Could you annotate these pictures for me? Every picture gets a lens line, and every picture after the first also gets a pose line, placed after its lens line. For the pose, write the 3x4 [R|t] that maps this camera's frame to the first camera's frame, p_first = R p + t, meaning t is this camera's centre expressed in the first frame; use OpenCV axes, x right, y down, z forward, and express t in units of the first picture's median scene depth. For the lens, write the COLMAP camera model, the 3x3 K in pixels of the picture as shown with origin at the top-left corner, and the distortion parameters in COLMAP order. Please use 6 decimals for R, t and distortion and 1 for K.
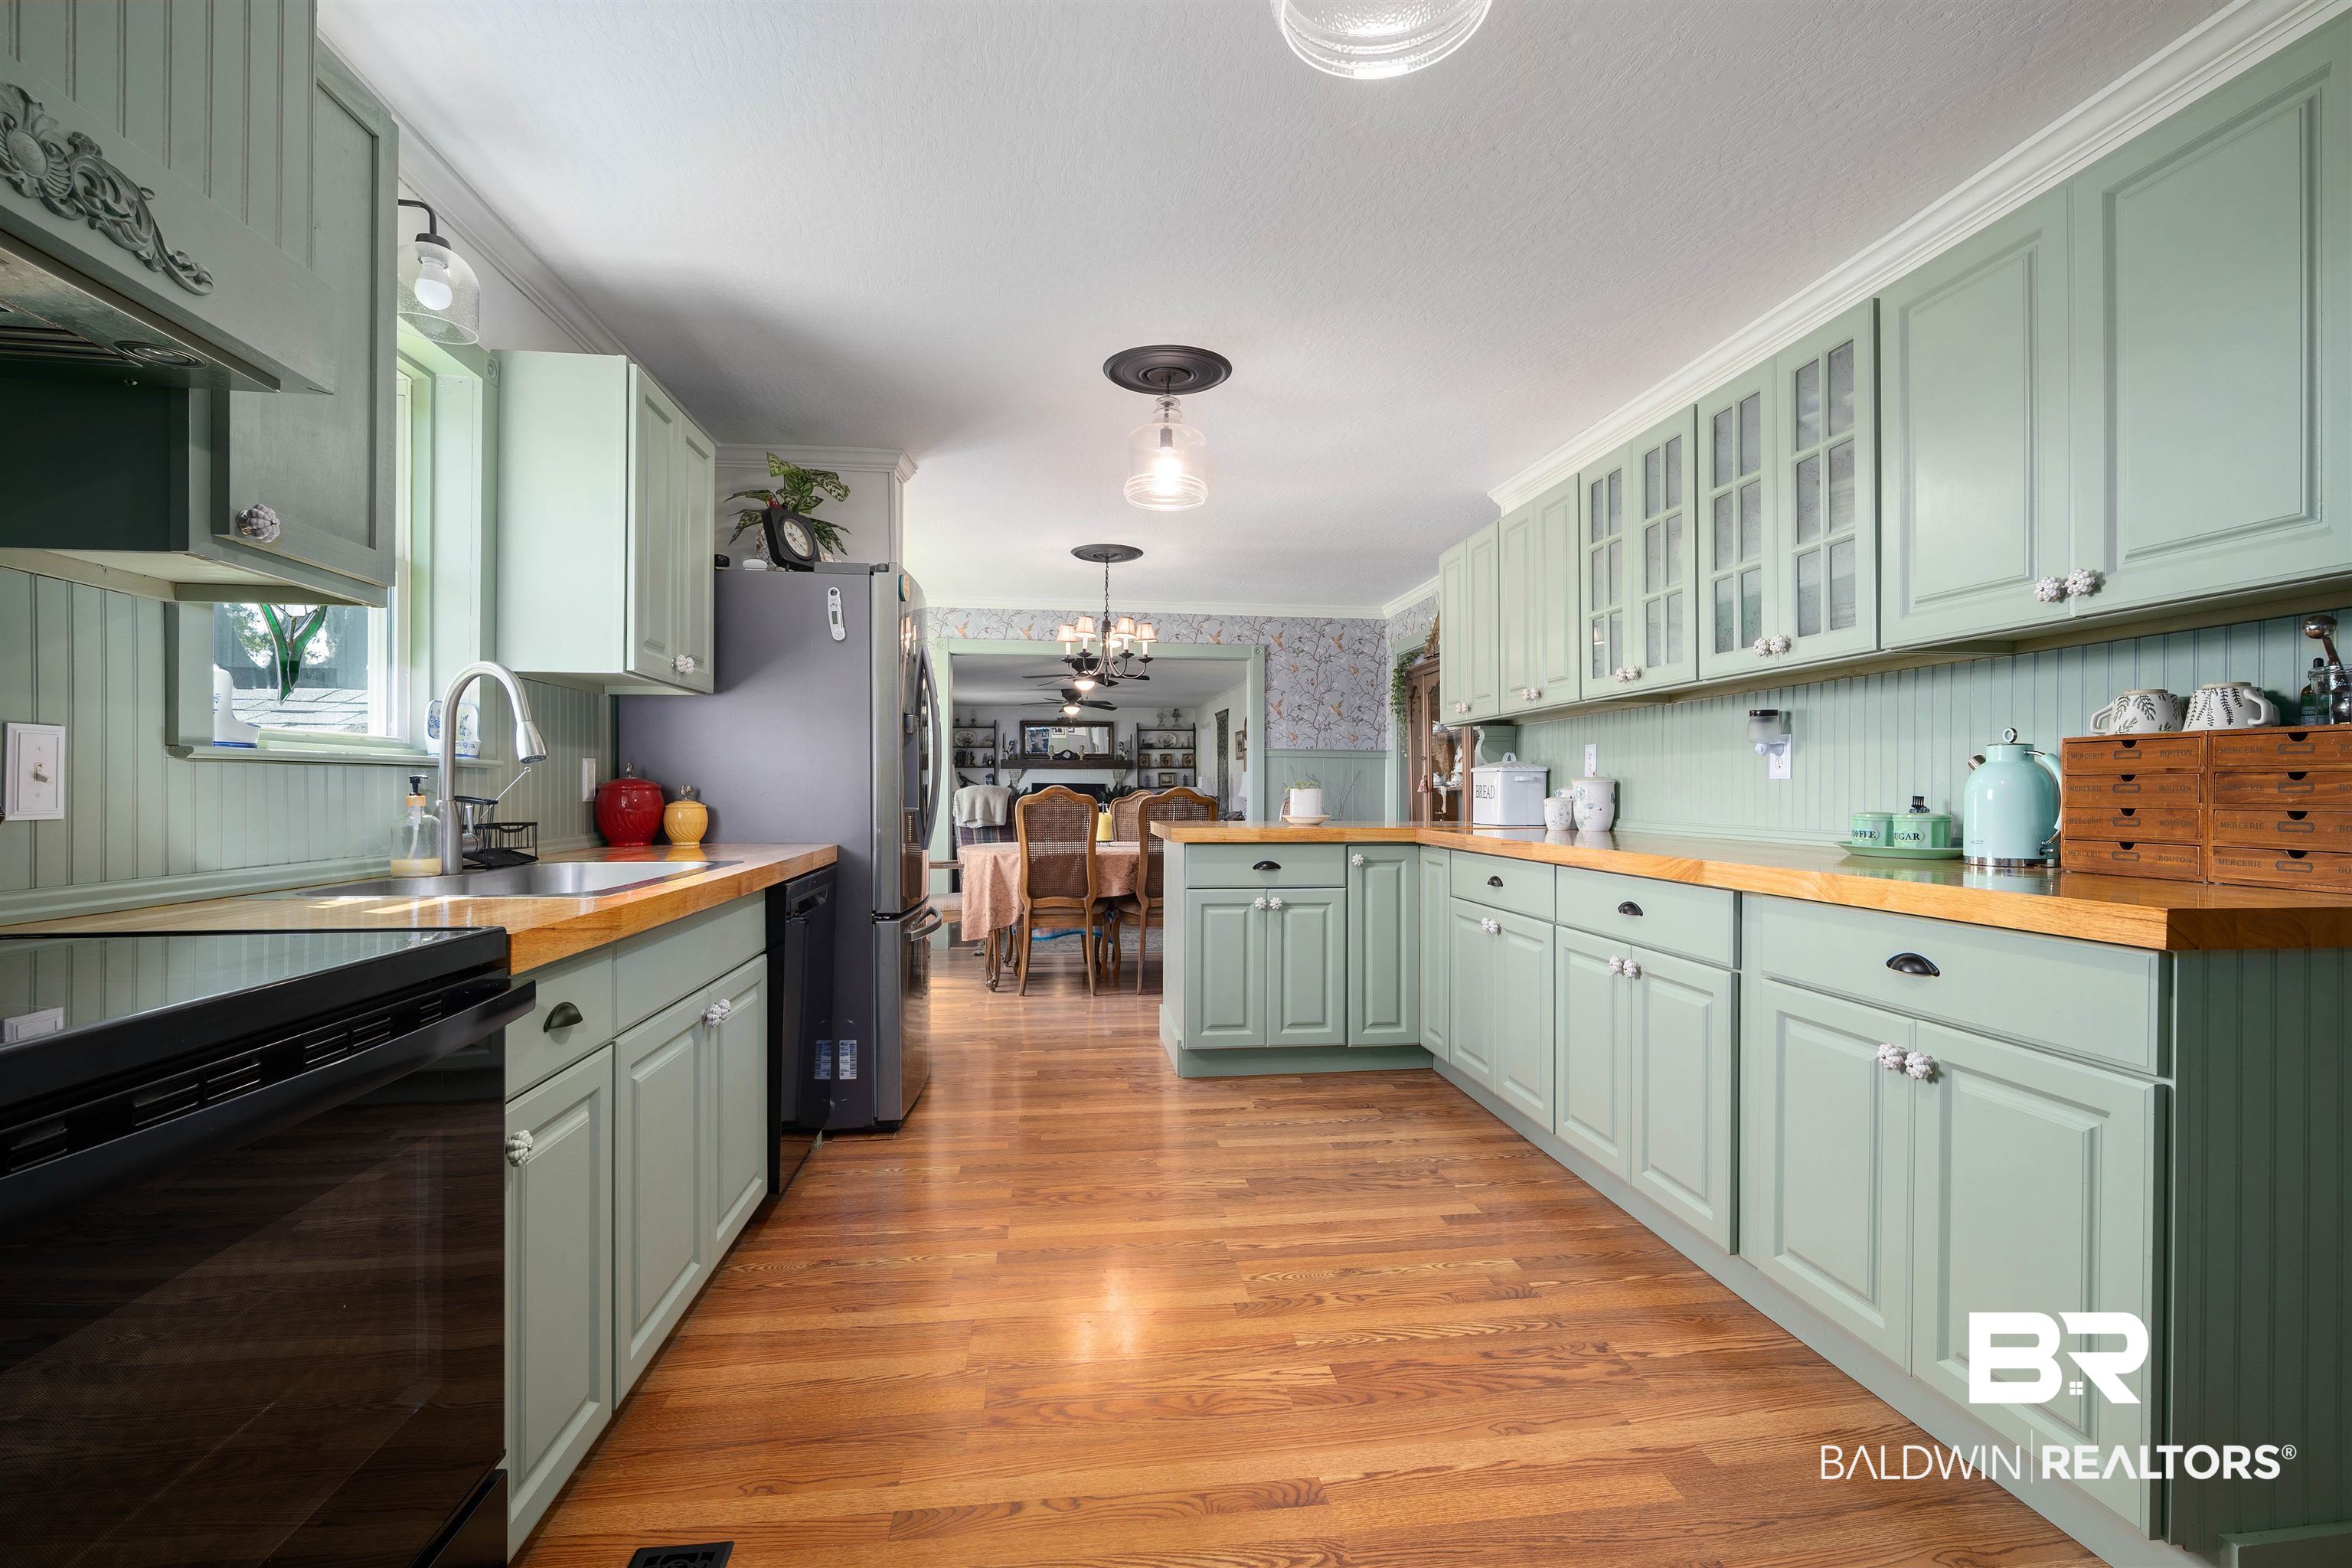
lens RADIAL K [[1042.6, 0, 1178.3], [0, 1042.6, 792.4], [0, 0, 1]] dist [-0.012610, 0.001350]
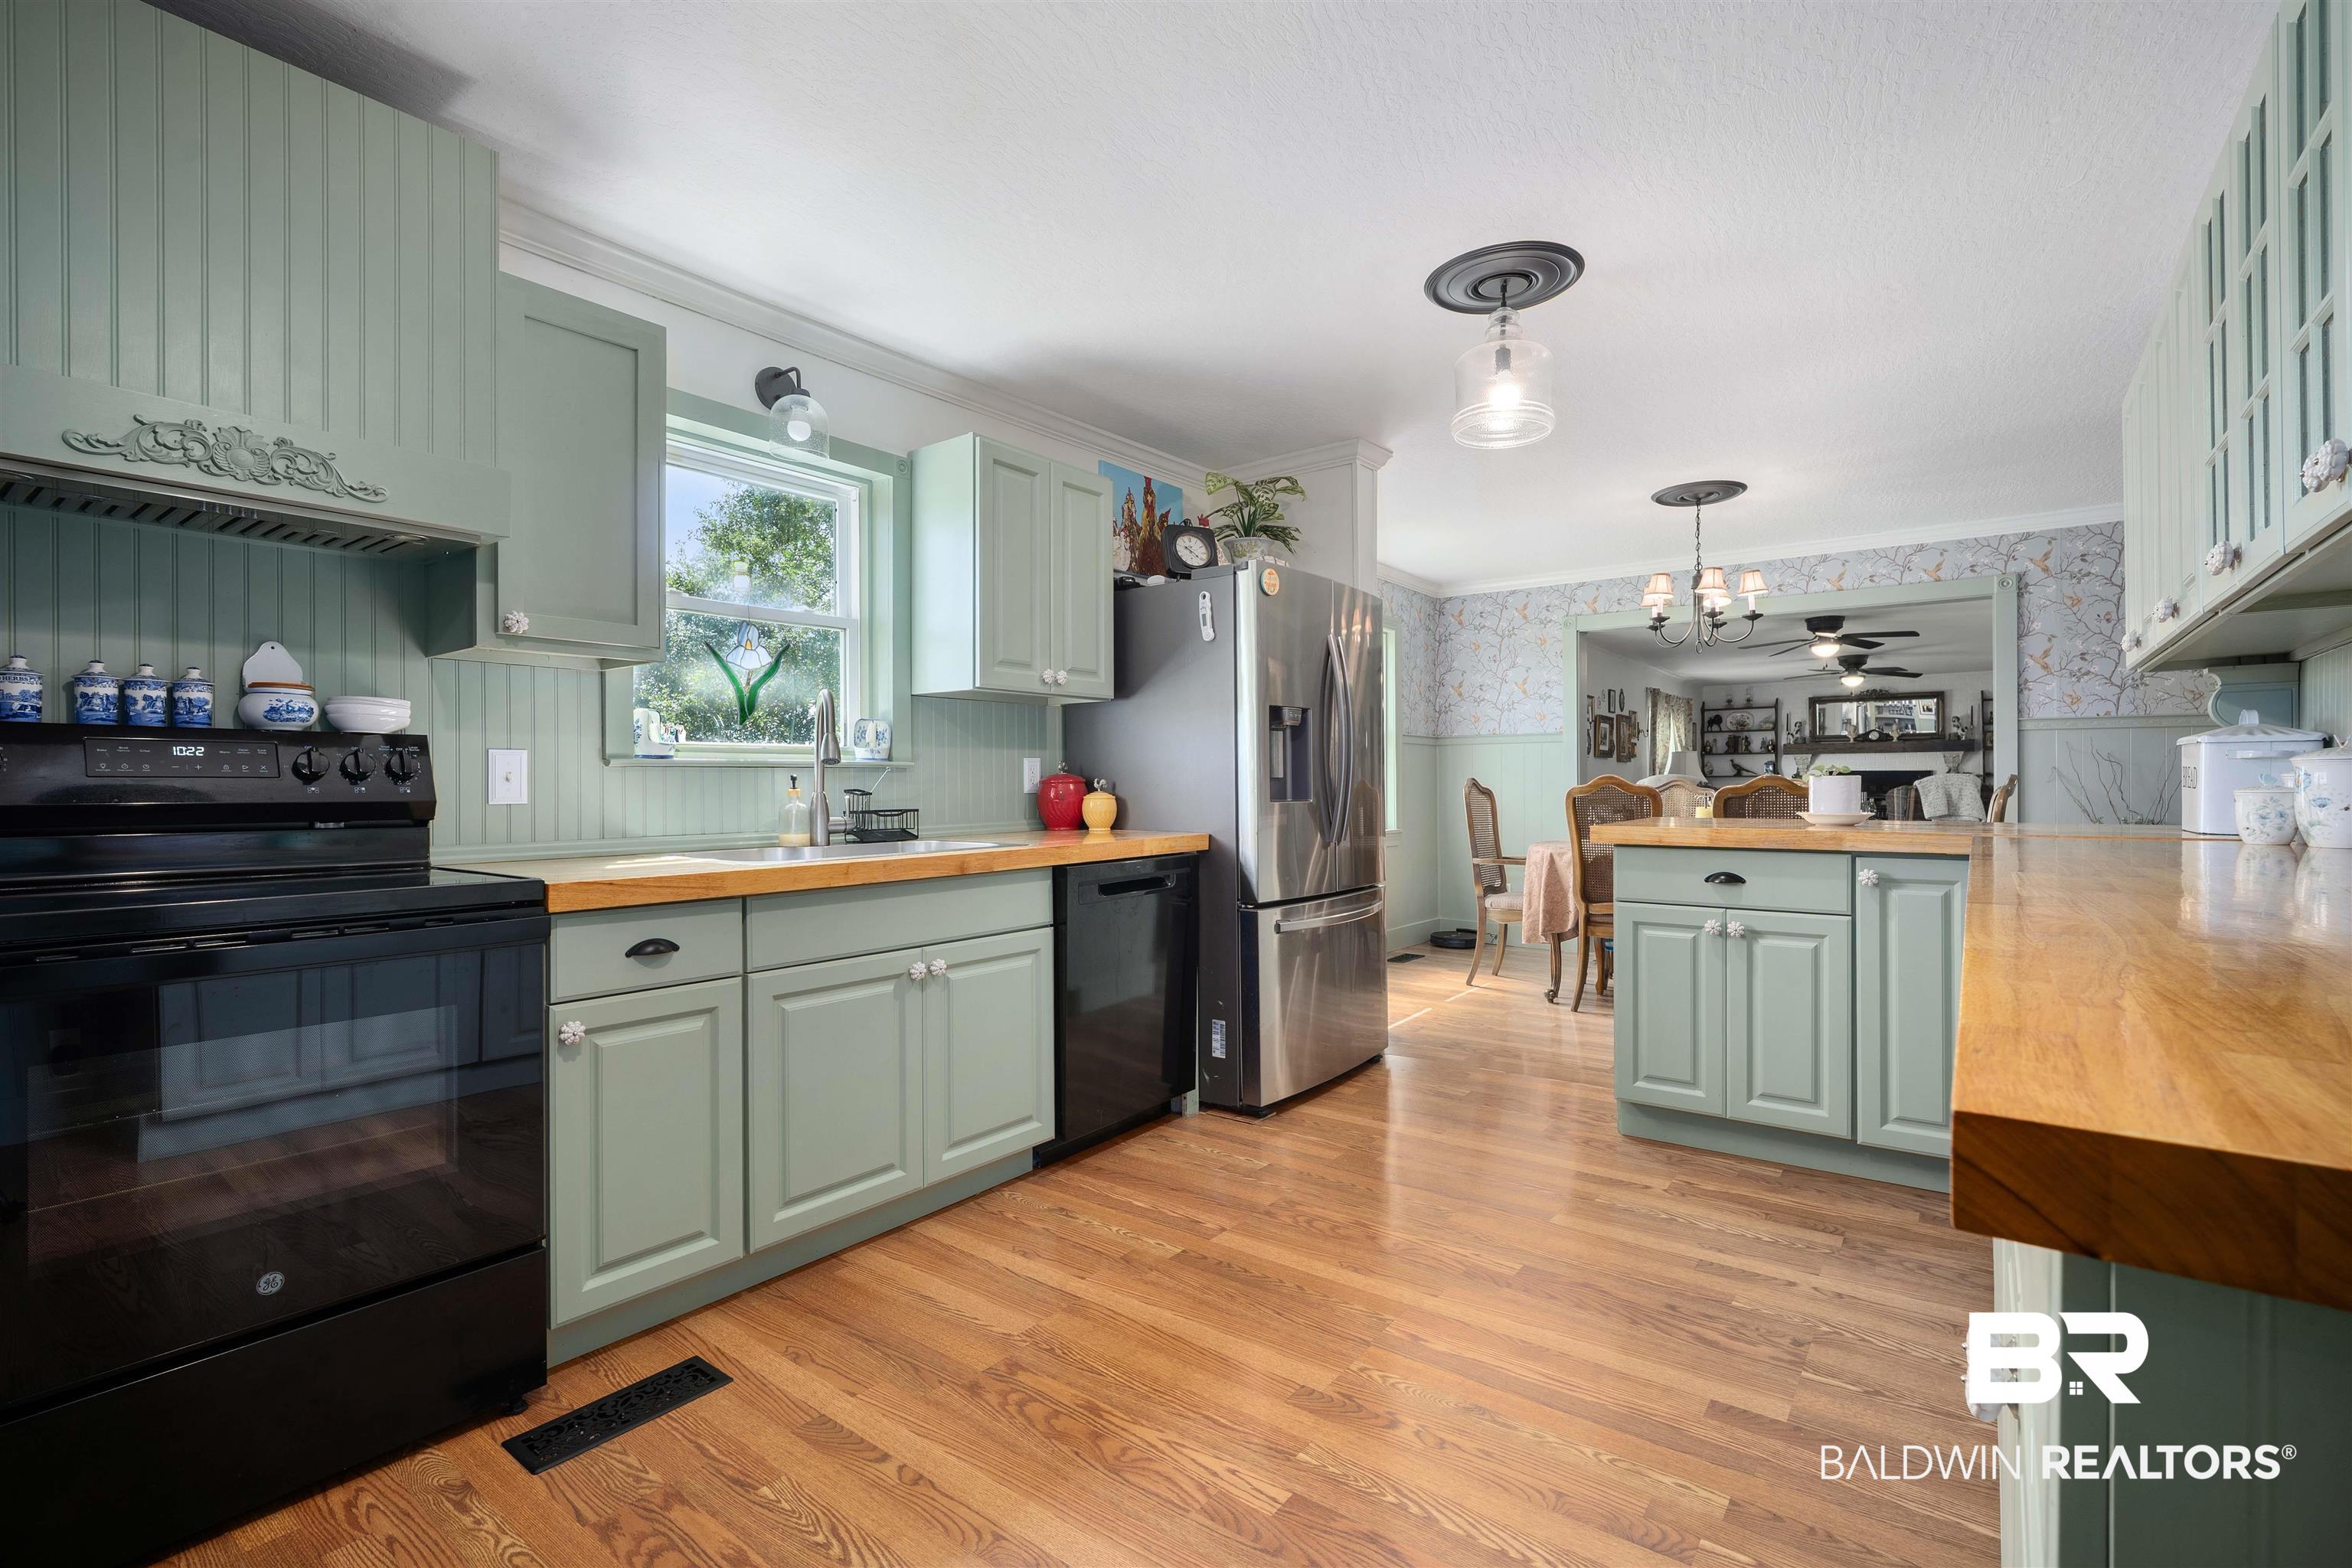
lens RADIAL K [[1042.6, 0, 1187.0], [0, 1042.6, 782.7], [0, 0, 1]] dist [-0.012610, 0.001350]
pose [[0.714891, -0.006355, -0.699207, 0.344715], [0.005840, 0.999978, -0.003117, 0.001144], [0.699212, -0.001855, 0.714912, 0.194973]]
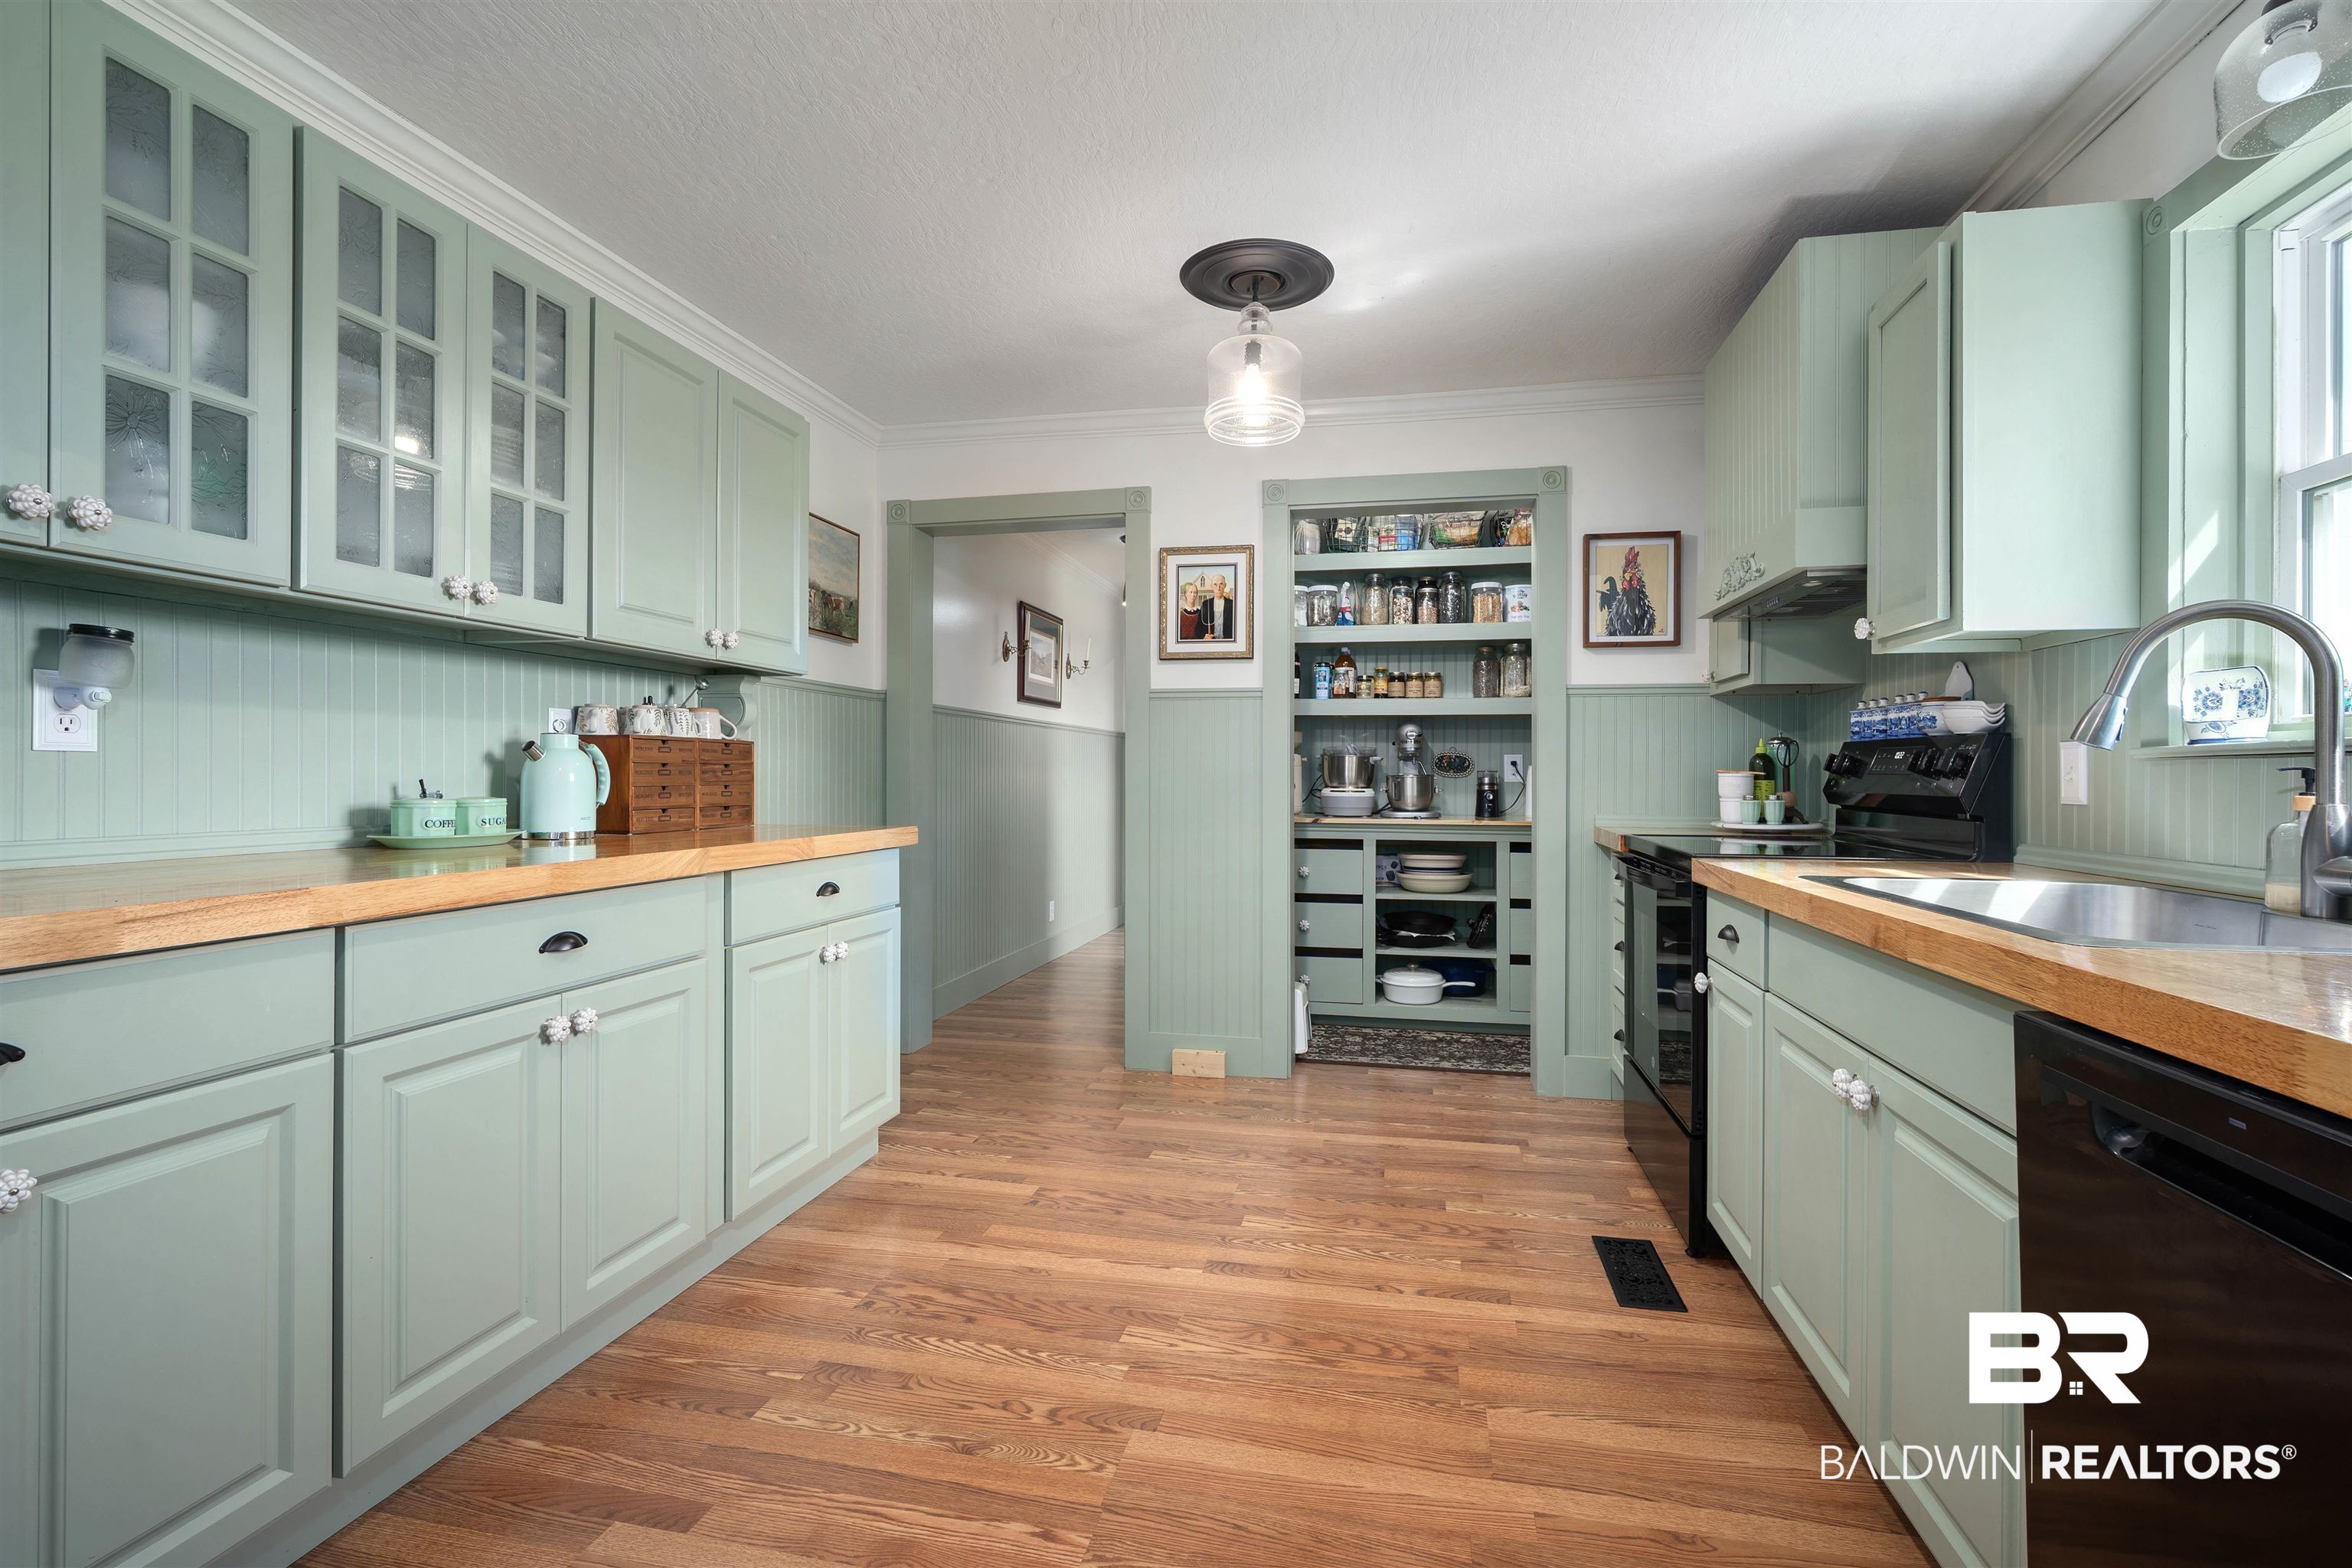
lens RADIAL K [[1042.6, 0, 1194.9], [0, 1042.6, 775.0], [0, 0, 1]] dist [-0.012610, 0.001350]
pose [[-0.947041, -0.005584, 0.321063, -0.132398], [-0.005884, 0.999983, 0.000035, -0.002668], [-0.321058, -0.001856, -0.947058, 1.027439]]
